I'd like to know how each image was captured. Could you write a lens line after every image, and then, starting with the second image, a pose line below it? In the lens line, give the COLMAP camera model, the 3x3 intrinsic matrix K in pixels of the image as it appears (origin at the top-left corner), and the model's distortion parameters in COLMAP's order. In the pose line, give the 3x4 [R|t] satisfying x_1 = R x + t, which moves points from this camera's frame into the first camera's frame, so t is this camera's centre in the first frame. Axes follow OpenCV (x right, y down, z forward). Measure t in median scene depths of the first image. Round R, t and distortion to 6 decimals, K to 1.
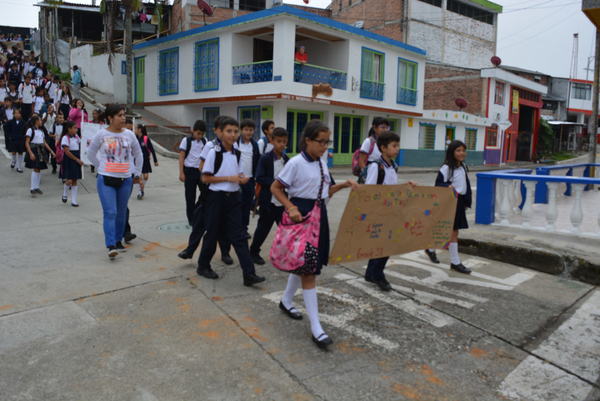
lens RADIAL K [[485.7, 0, 298.4], [0, 485.7, 189.3], [0, 0, 1]] dist [-0.077496, 0.009676]
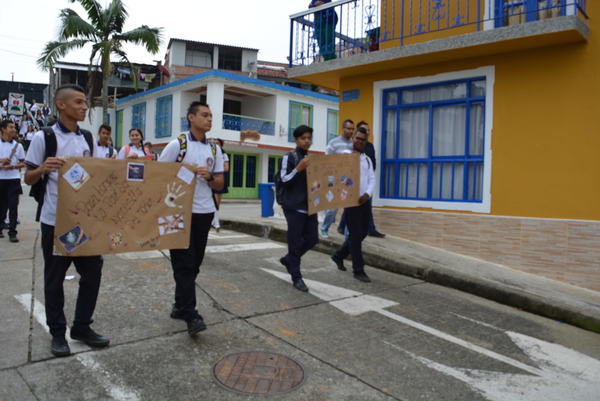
lens RADIAL K [[490.0, 0, 296.3], [0, 490.0, 189.8], [0, 0, 1]] dist [-0.076422, 0.007982]
pose [[0.998435, 0.000286, -0.055917, 0.223863], [-0.005968, 0.994820, -0.101473, 0.055502], [0.055598, 0.101648, 0.993266, -0.208047]]
